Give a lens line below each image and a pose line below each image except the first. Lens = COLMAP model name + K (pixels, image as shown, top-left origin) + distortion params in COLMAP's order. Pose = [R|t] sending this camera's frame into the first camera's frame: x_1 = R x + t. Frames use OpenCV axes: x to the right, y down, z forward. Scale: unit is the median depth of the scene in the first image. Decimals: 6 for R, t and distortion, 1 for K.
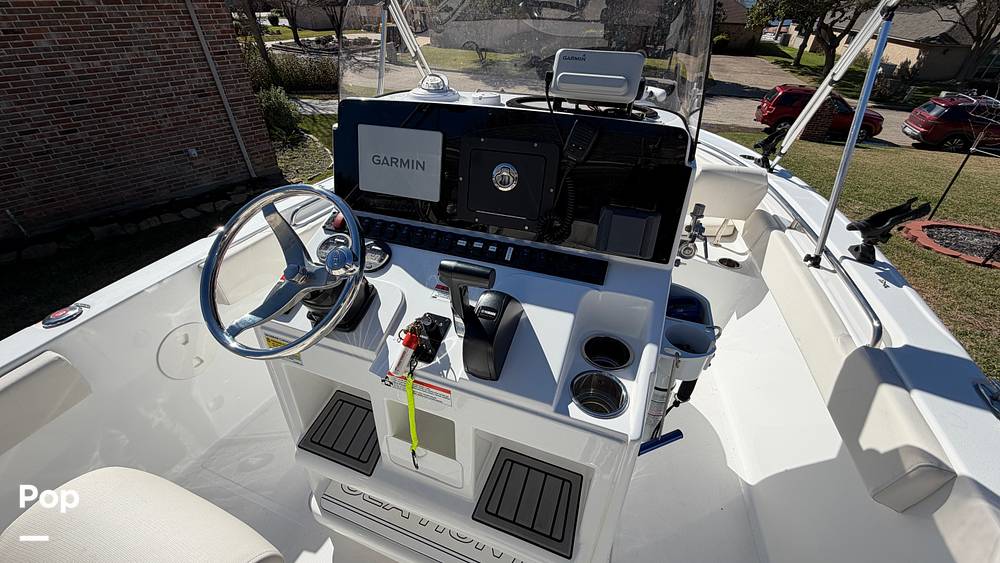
lens RADIAL K [[399.4, 0, 500.0], [0, 399.4, 281.5], [0, 0, 1]] dist [-0.001084, 0.000036]
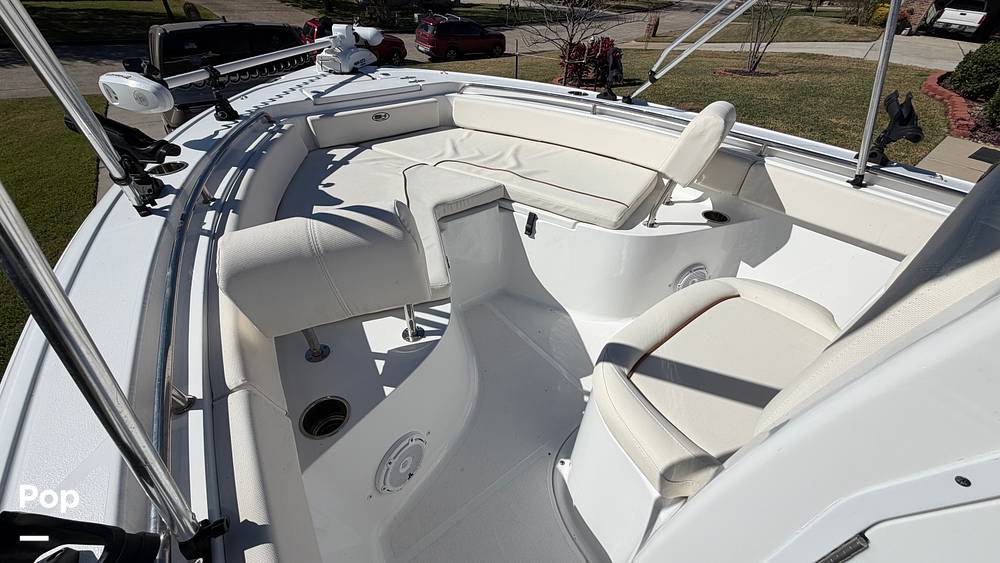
lens RADIAL K [[399.4, 0, 500.0], [0, 399.4, 281.5], [0, 0, 1]] dist [-0.001084, 0.000036]
pose [[0.527015, -0.530114, 0.664255, -0.277940], [0.453314, 0.836481, 0.307904, -0.363641], [-0.718861, 0.138846, 0.681146, 0.692876]]
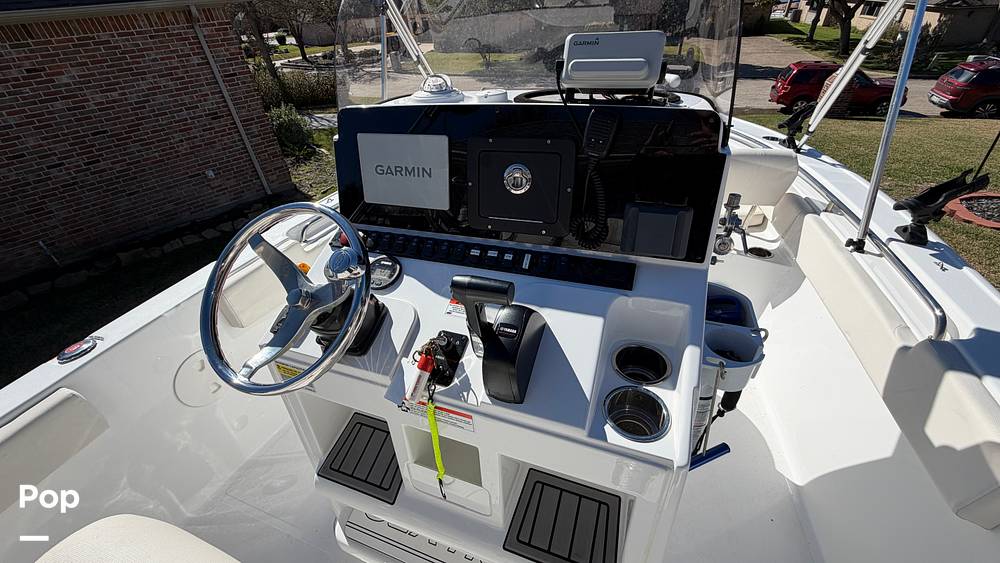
lens RADIAL K [[399.0, 0, 500.0], [0, 399.0, 281.5], [0, 0, 1]] dist [-0.000498, -0.000386]
pose [[0.997429, -0.058040, -0.042026, -0.001157], [0.058000, 0.998314, -0.002168, -0.010237], [0.042081, -0.000275, 0.999114, 0.031524]]
